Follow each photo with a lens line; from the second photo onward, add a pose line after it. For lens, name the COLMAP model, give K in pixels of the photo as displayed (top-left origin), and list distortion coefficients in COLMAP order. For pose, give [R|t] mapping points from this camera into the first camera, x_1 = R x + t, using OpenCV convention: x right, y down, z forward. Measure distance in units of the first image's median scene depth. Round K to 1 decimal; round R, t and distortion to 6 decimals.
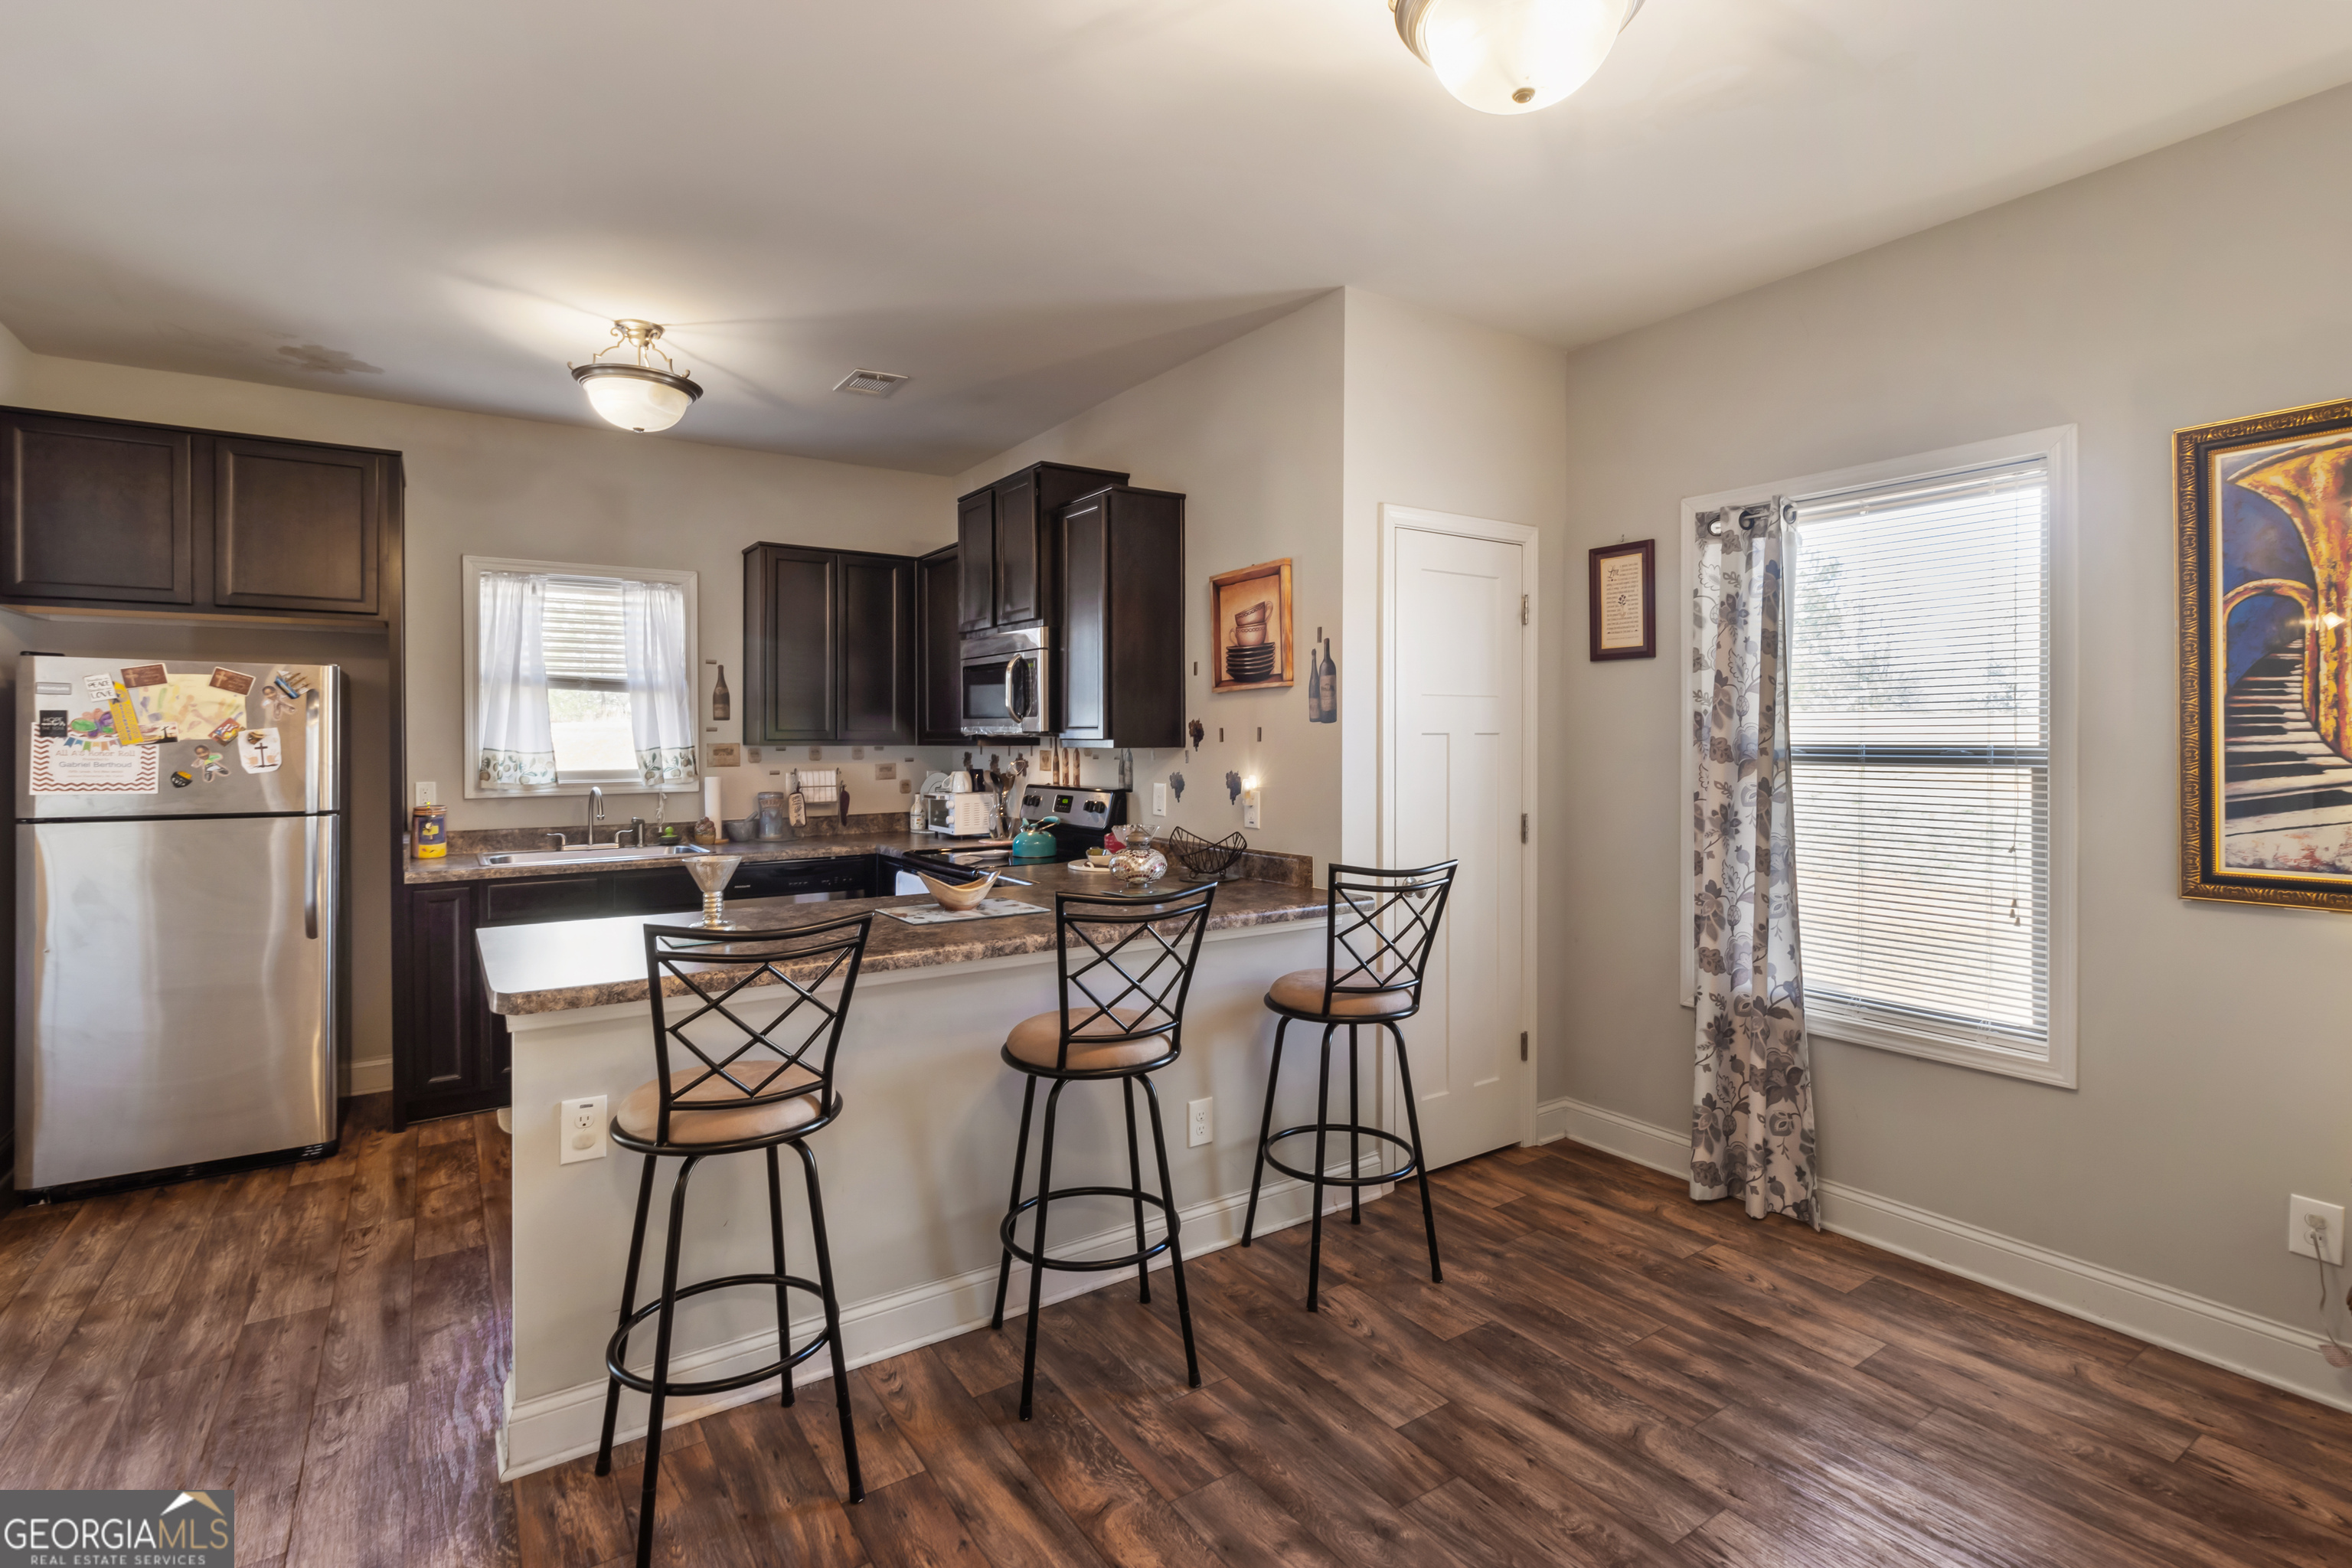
lens RADIAL K [[1108.9, 0, 1168.0], [0, 1108.9, 751.7], [0, 0, 1]] dist [0.004486, 0.000544]
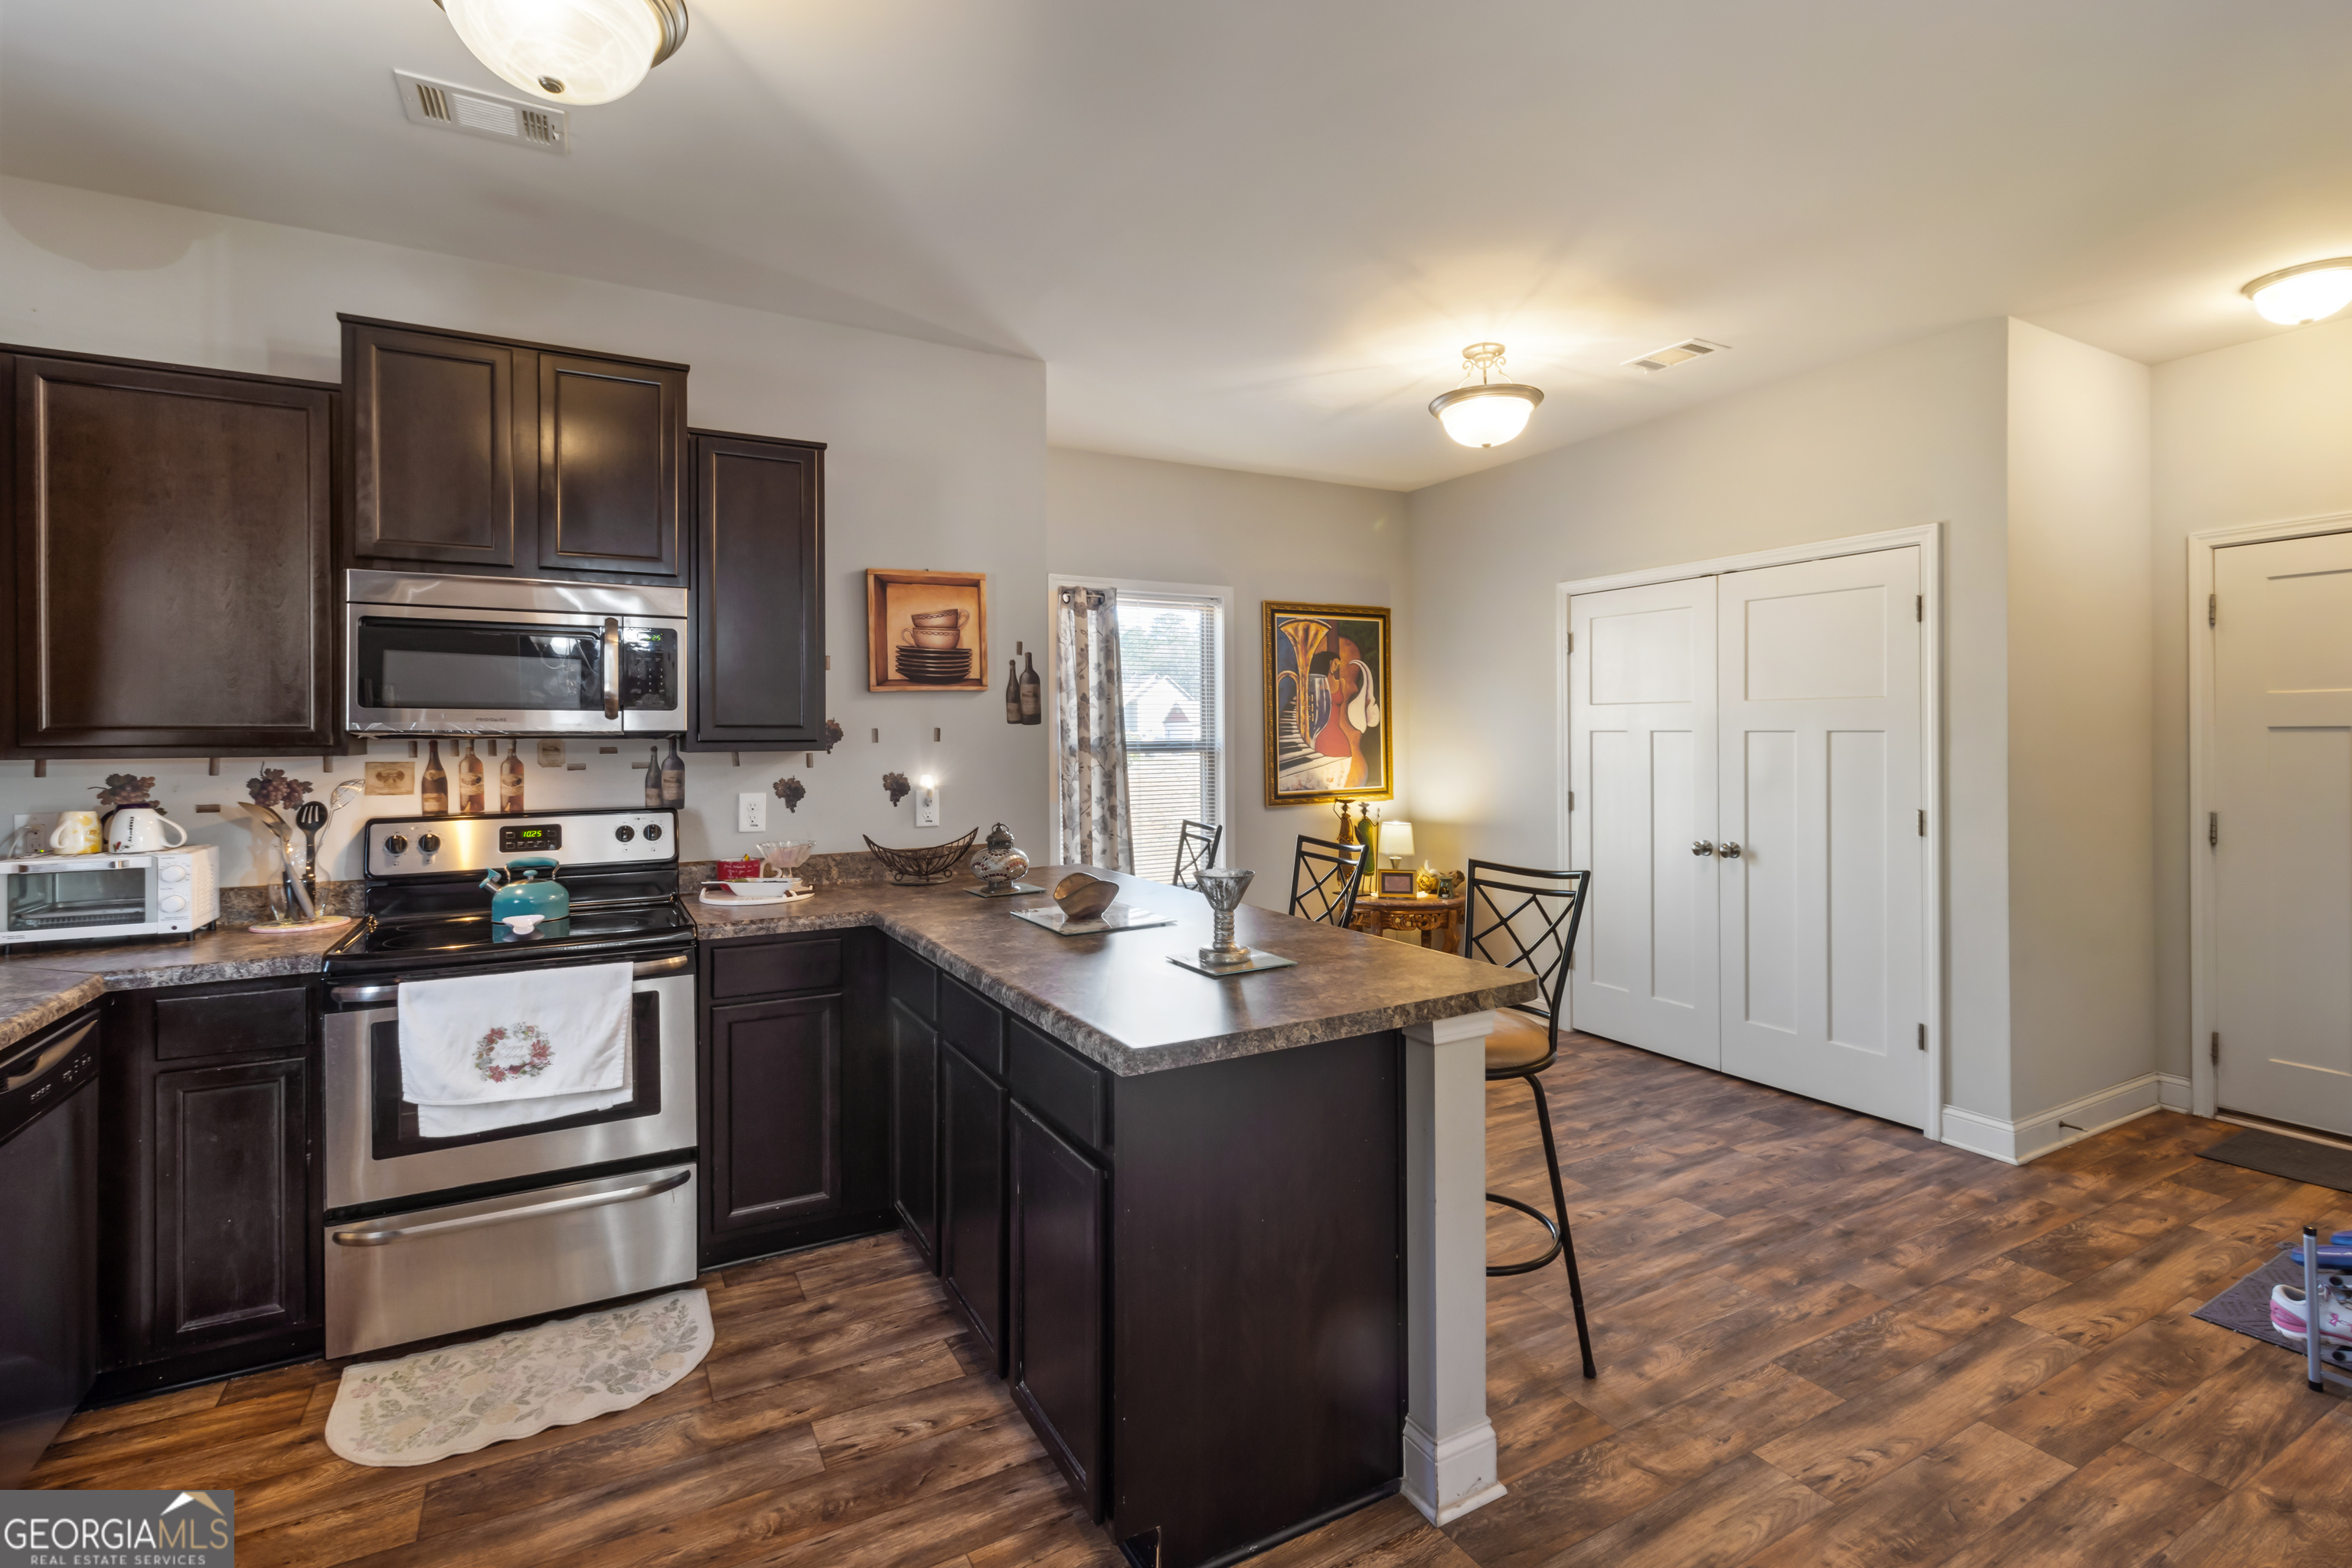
lens RADIAL K [[1089.8, 0, 1171.7], [0, 1089.8, 737.2], [0, 0, 1]] dist [0.004652, 0.000525]
pose [[0.083353, -0.003293, 0.996515, -1.361124], [0.013370, 0.999908, 0.002186, -0.018363], [-0.996430, 0.013142, 0.083389, 1.037866]]
